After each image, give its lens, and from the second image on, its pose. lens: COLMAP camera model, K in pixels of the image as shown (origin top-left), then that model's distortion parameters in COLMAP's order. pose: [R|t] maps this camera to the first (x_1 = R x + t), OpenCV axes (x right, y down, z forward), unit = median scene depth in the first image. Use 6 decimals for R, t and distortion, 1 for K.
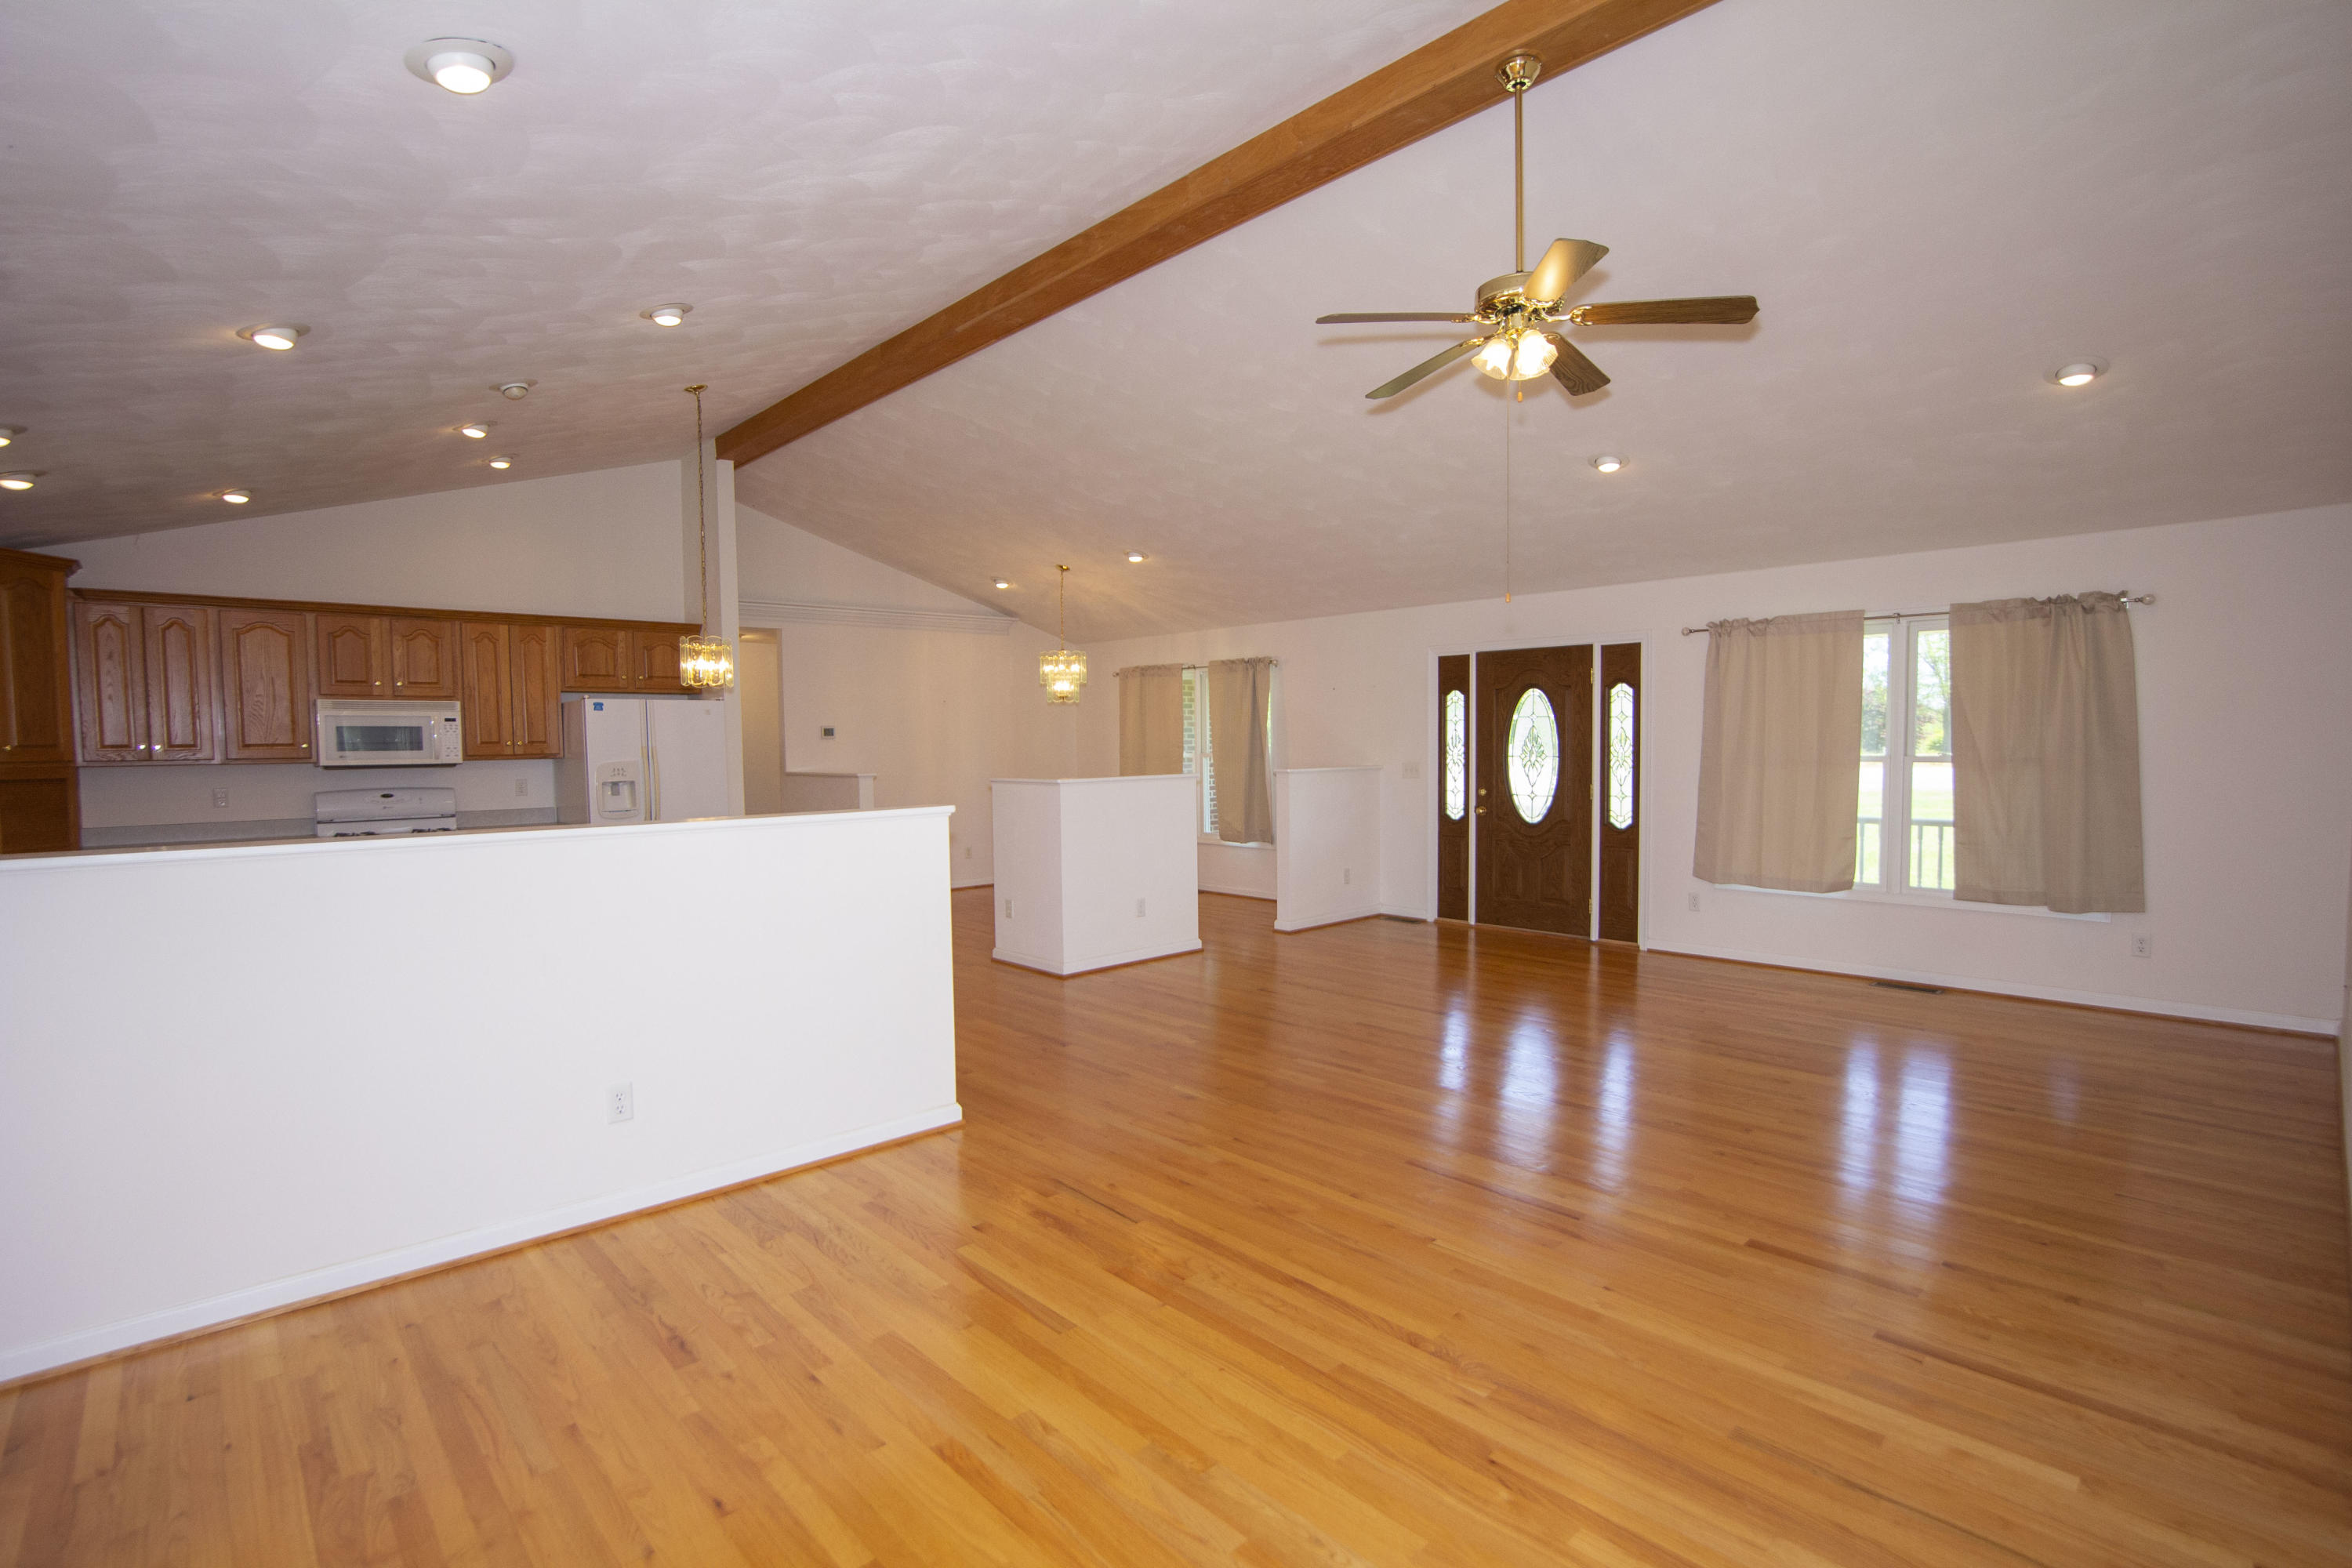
lens RADIAL K [[1101.6, 0, 1173.0], [0, 1101.6, 803.1], [0, 0, 1]] dist [-0.037698, 0.007541]
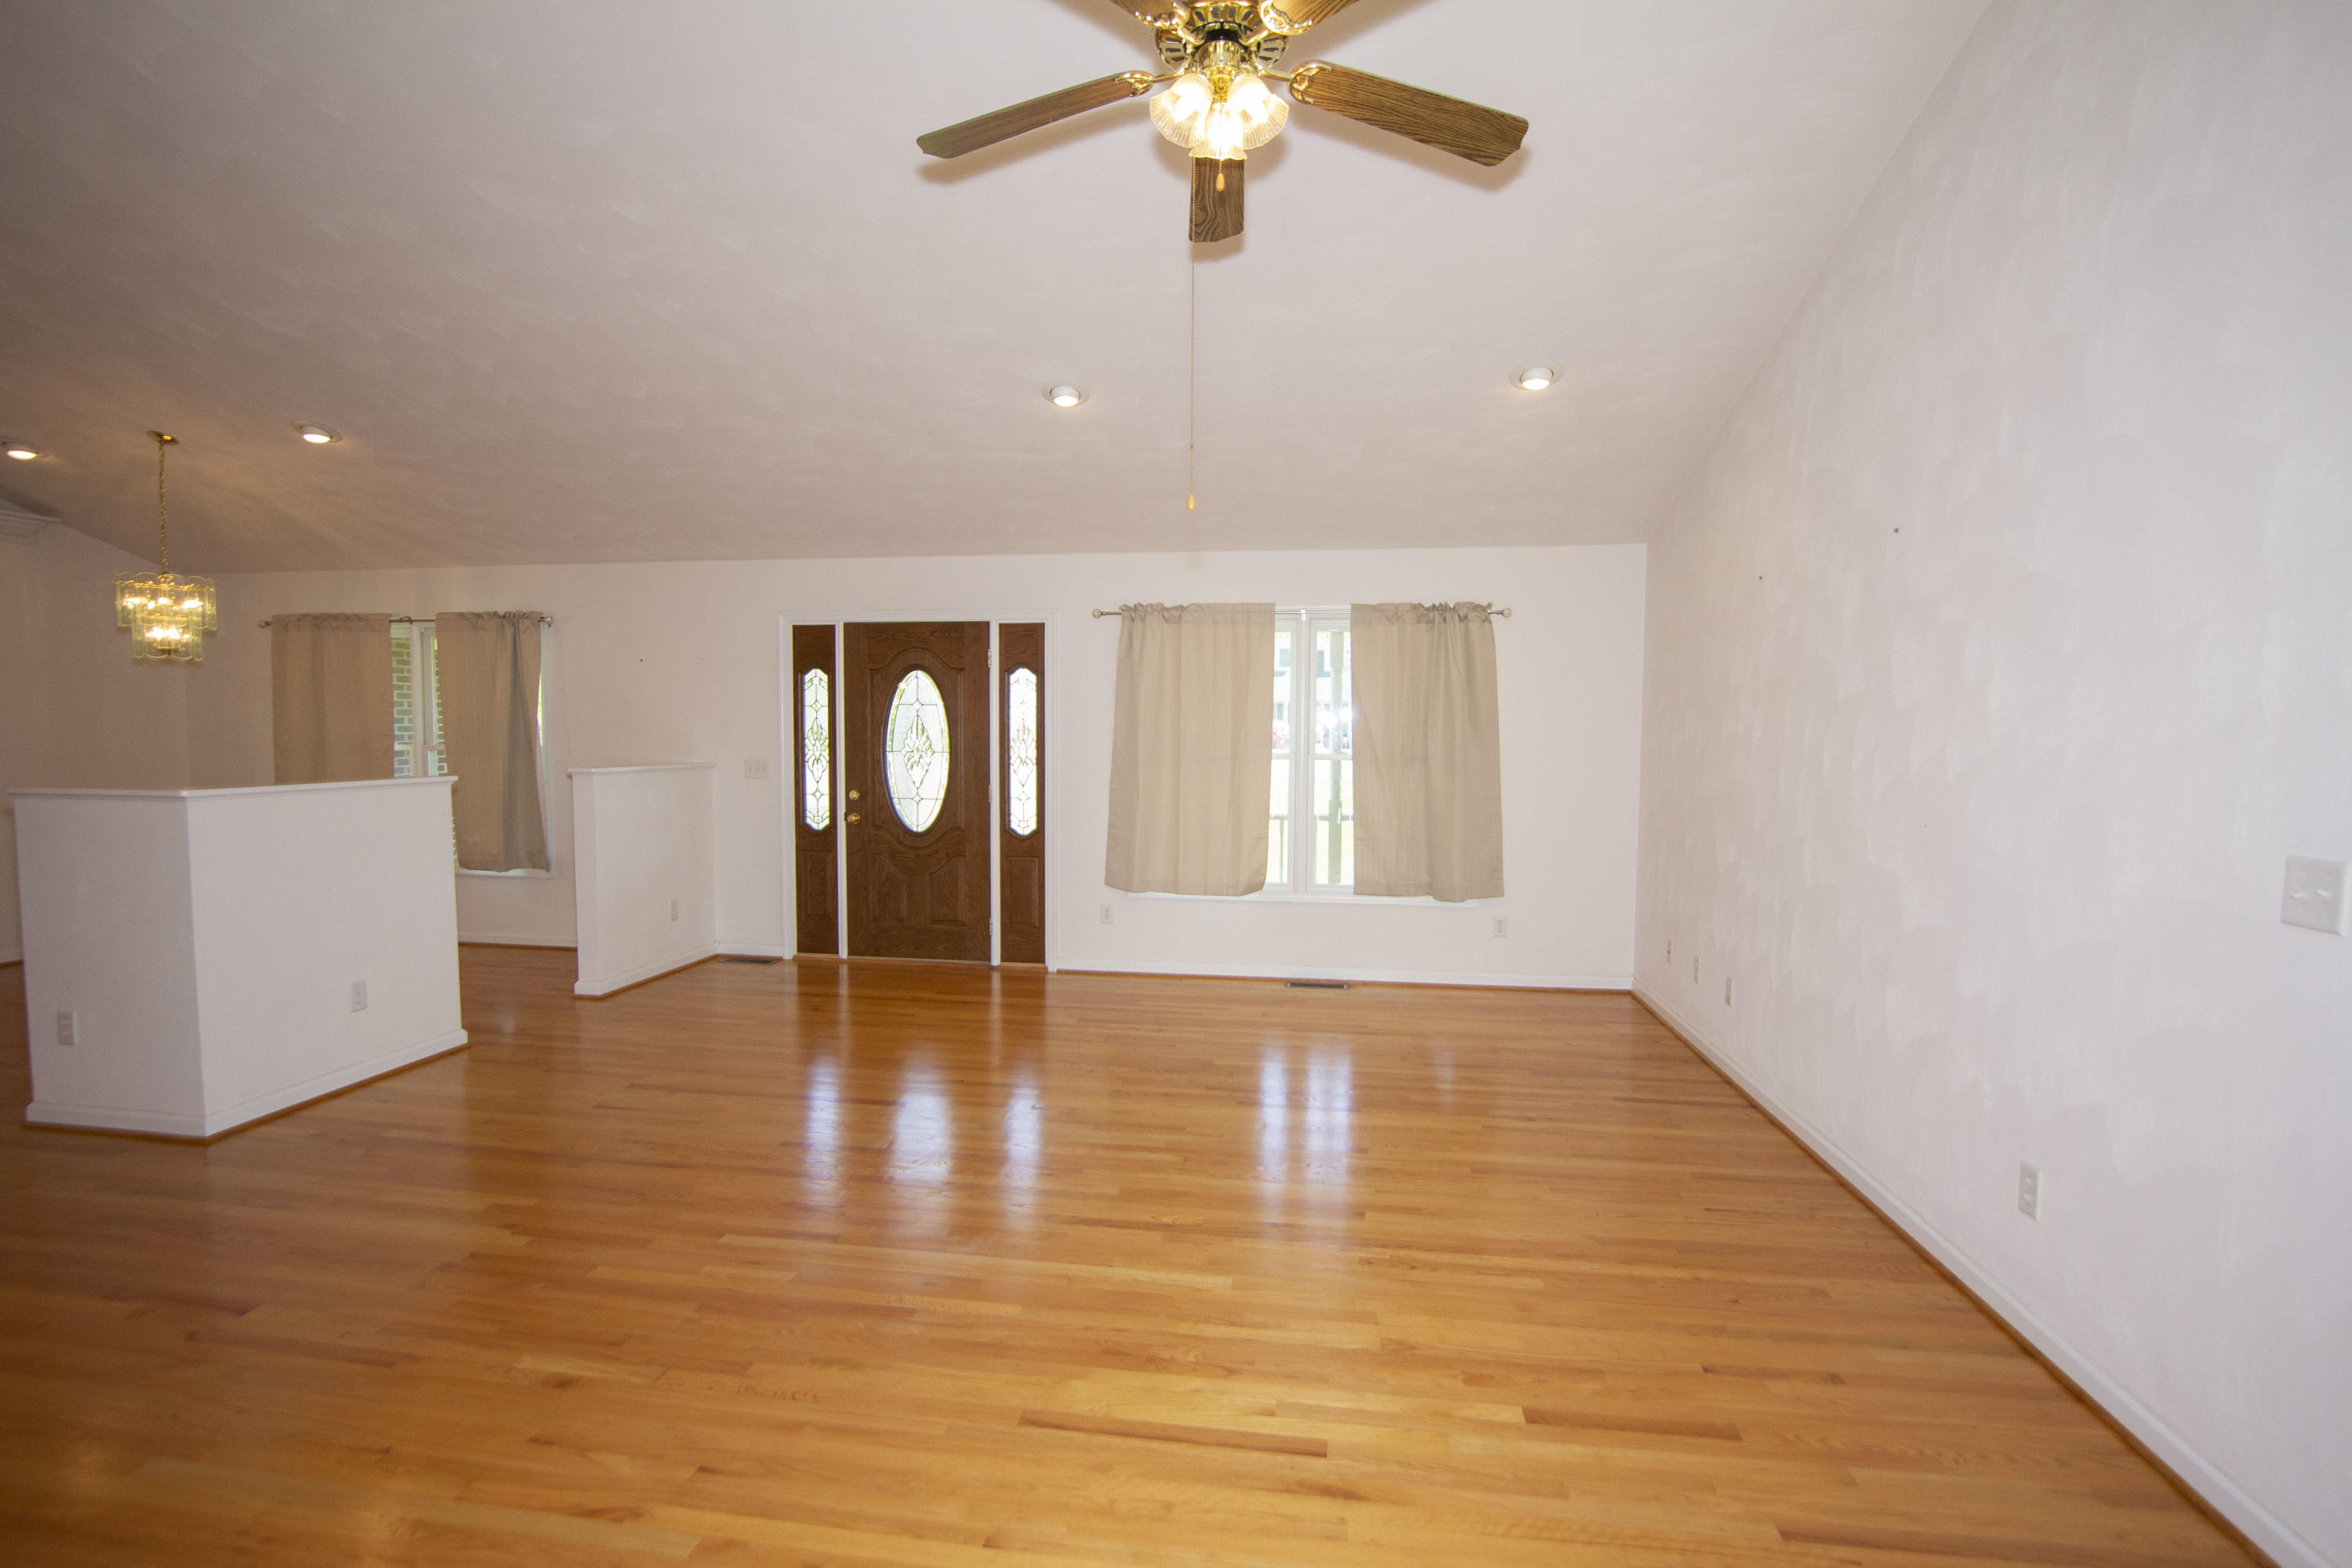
lens RADIAL K [[1101.6, 0, 1173.0], [0, 1101.6, 803.1], [0, 0, 1]] dist [-0.037698, 0.007541]
pose [[0.781610, -0.023646, 0.623319, -0.045038], [0.019646, 0.999719, 0.013289, -0.011479], [-0.623458, 0.001859, 0.781855, 0.237030]]
